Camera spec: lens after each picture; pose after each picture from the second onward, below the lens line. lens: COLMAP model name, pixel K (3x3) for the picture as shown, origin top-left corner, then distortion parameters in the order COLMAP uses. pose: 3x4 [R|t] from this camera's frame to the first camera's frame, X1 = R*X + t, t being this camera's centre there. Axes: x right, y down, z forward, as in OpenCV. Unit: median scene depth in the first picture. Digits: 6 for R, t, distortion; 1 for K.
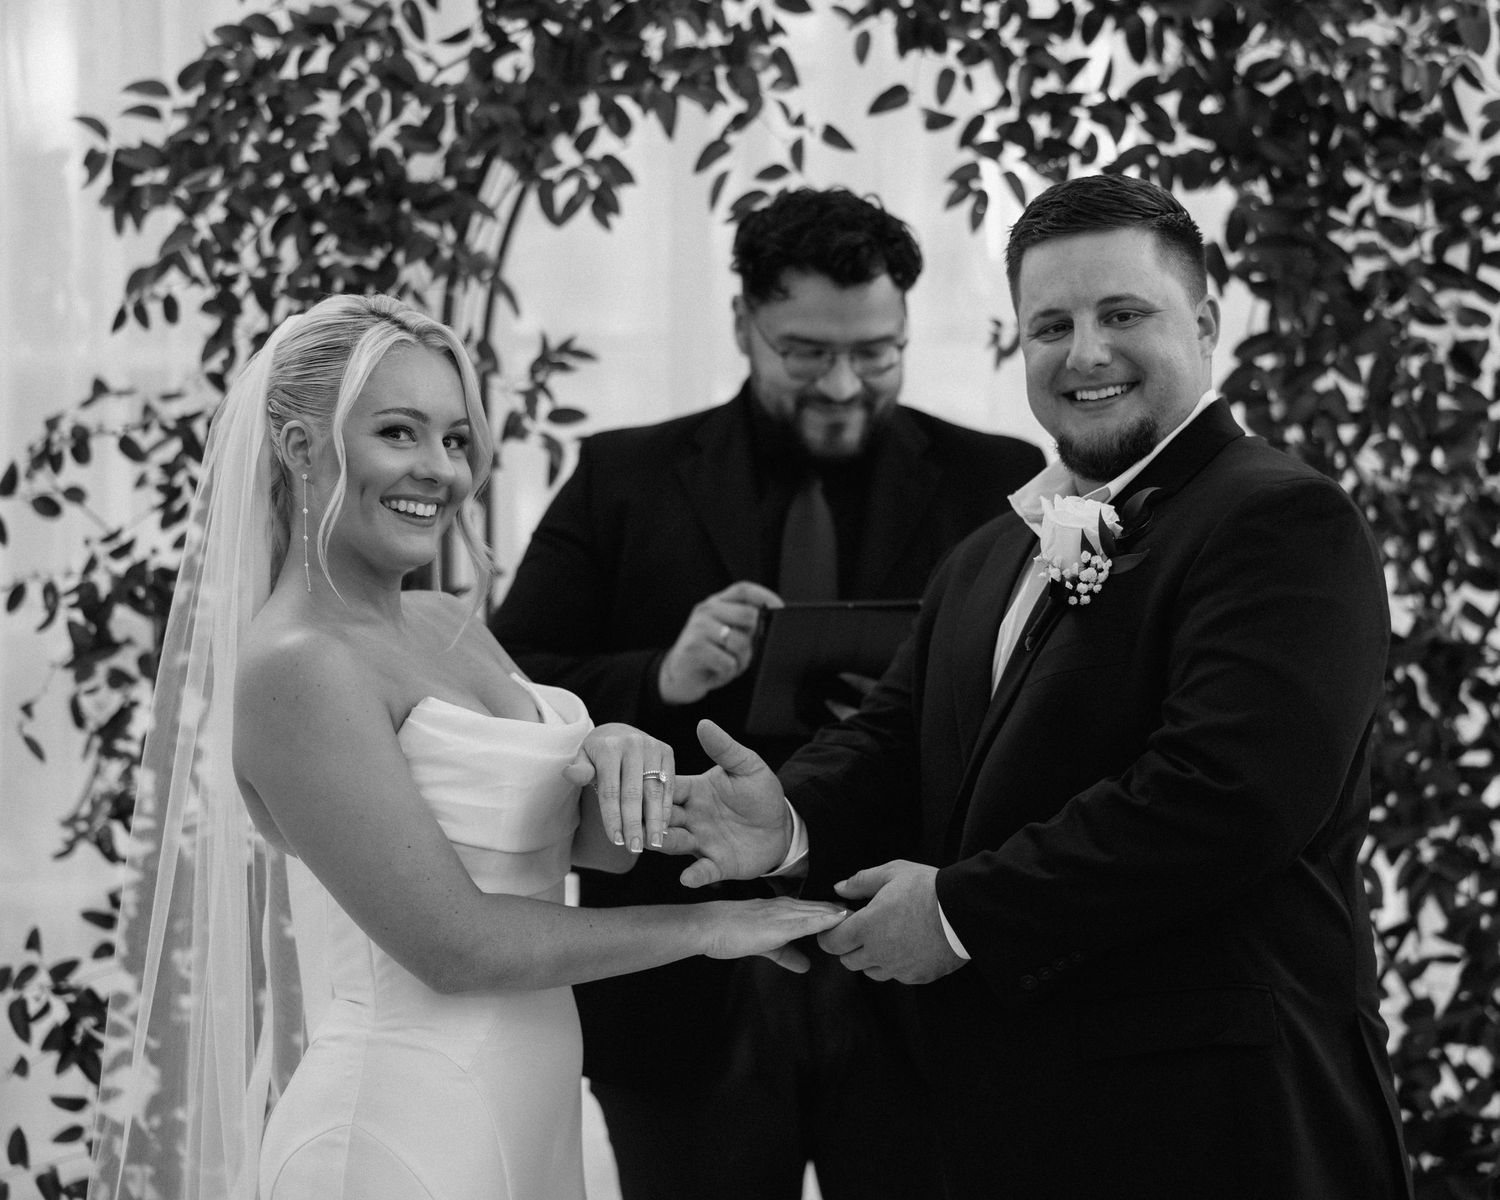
lens RADIAL K [[3448.4, 0, 753.3], [0, 3448.4, 577.0], [0, 0, 1]] dist [-0.022877, 0.000000]
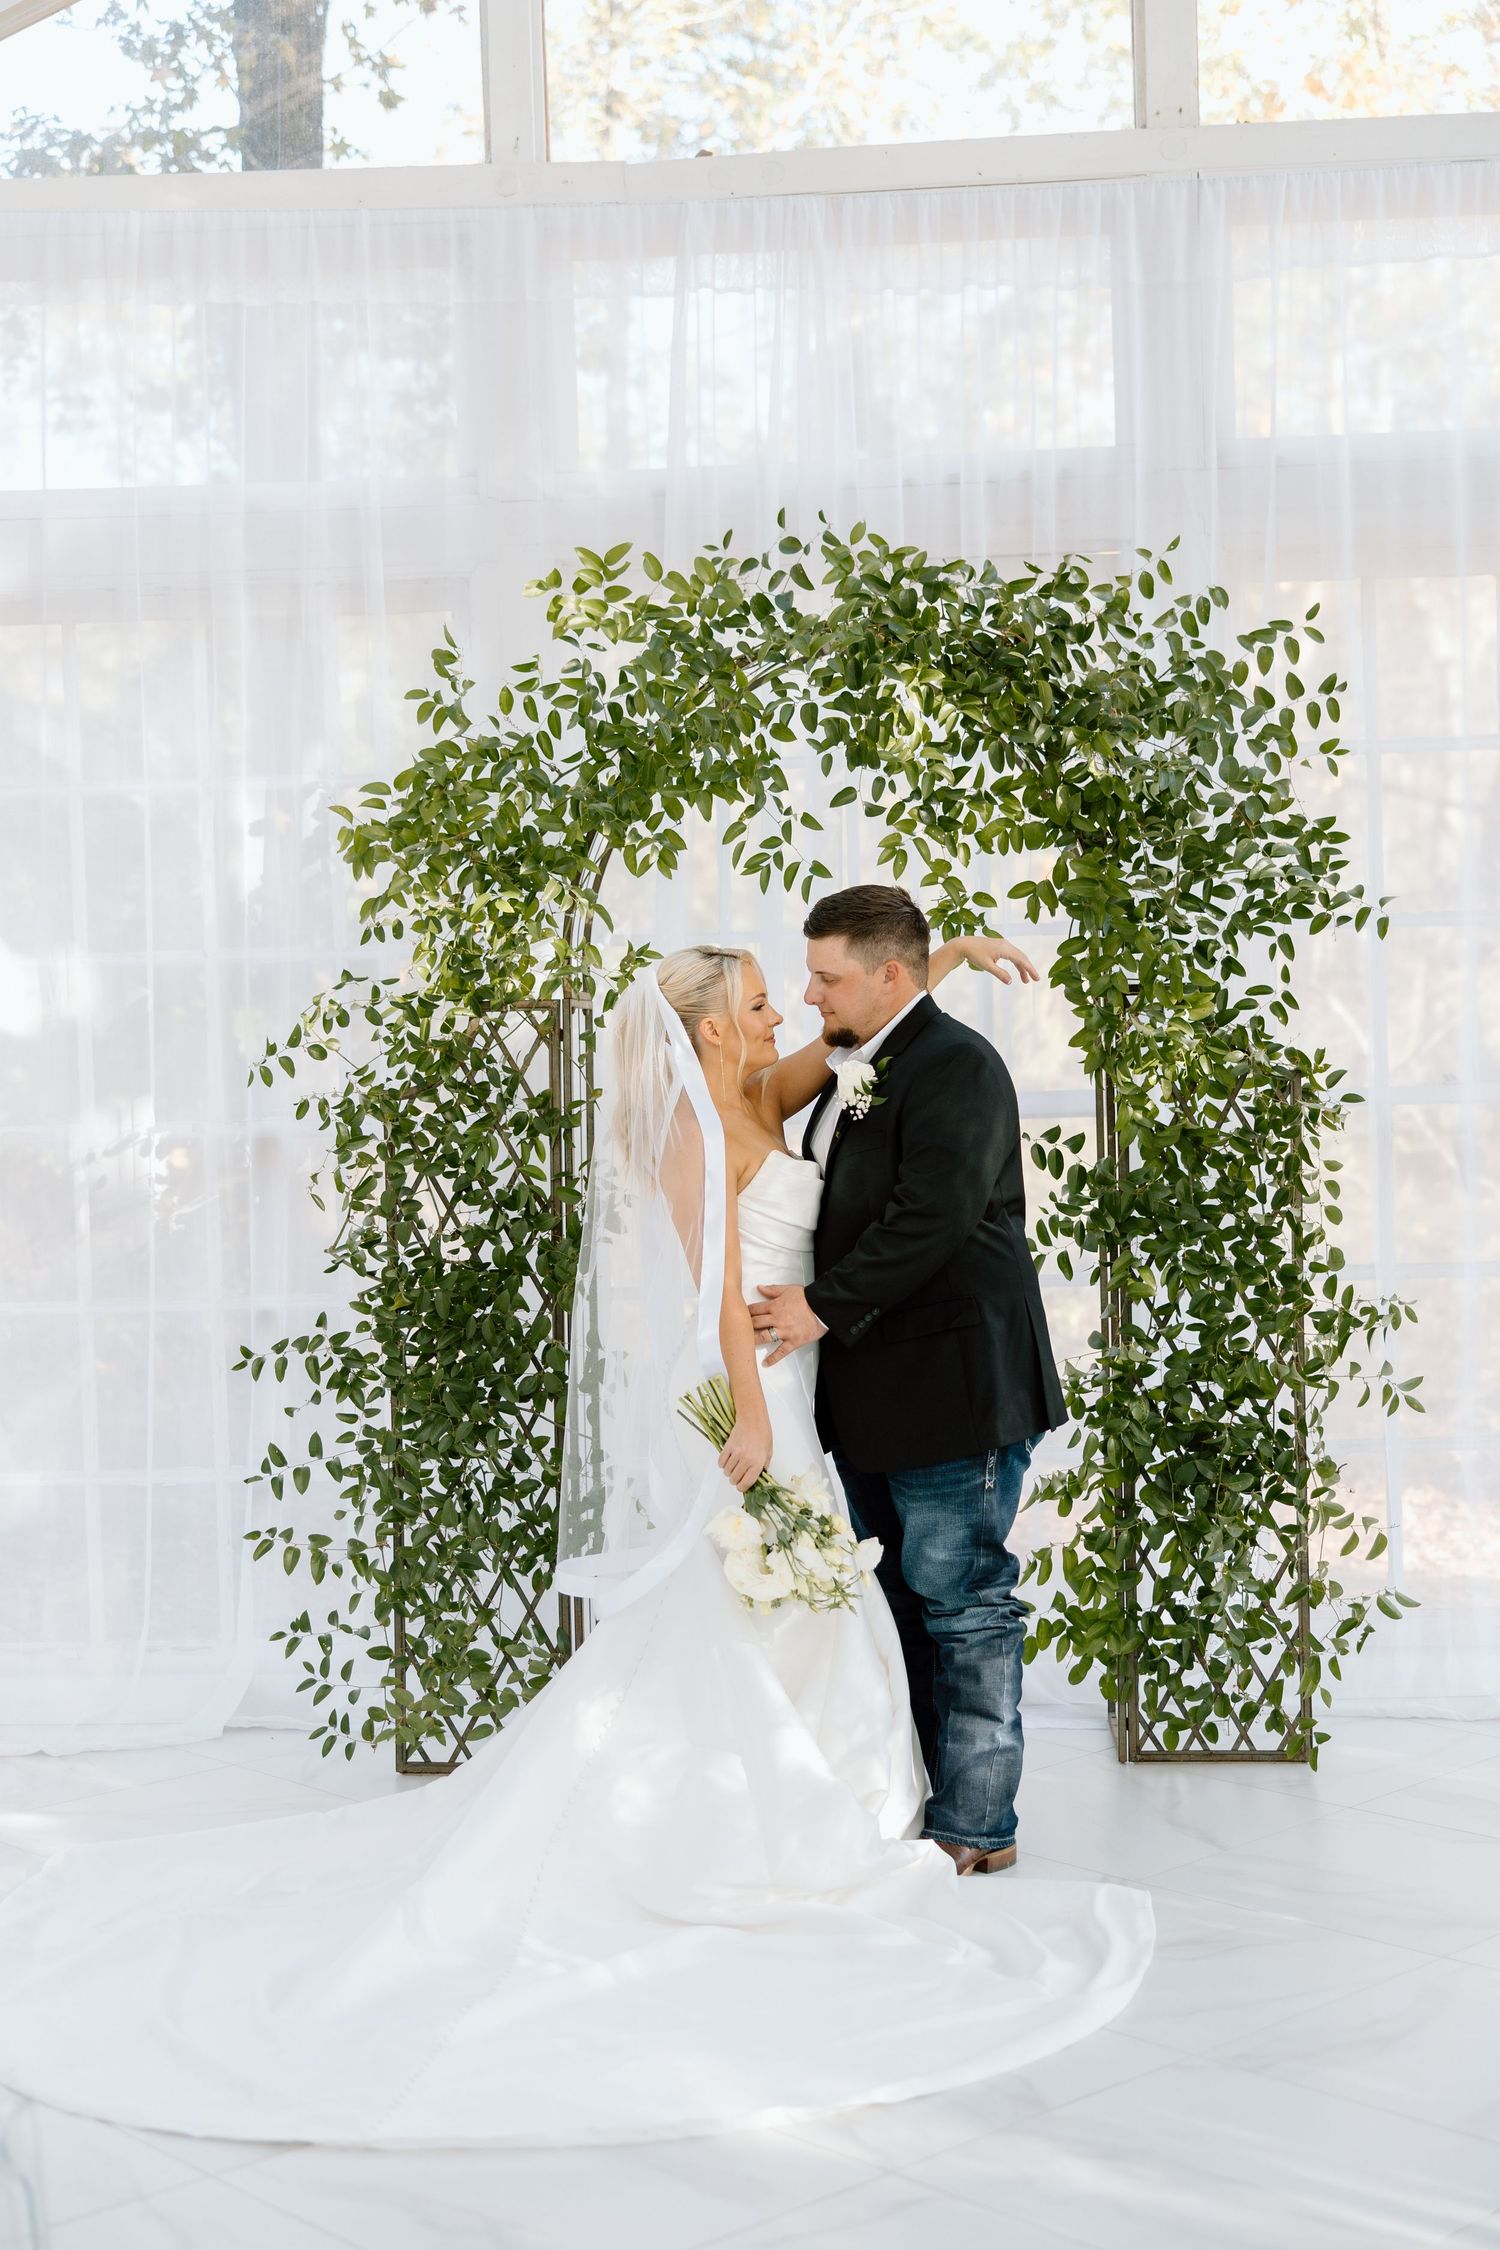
lens RADIAL K [[2917.8, 0, 726.6], [0, 2917.8, 1122.9], [0, 0, 1]] dist [-0.023908, 0.000000]
pose [[0.999933, -0.009630, -0.006366, -0.007723], [0.009740, 0.999799, 0.017505, -0.009890], [0.006196, -0.017566, 0.999827, -0.358434]]
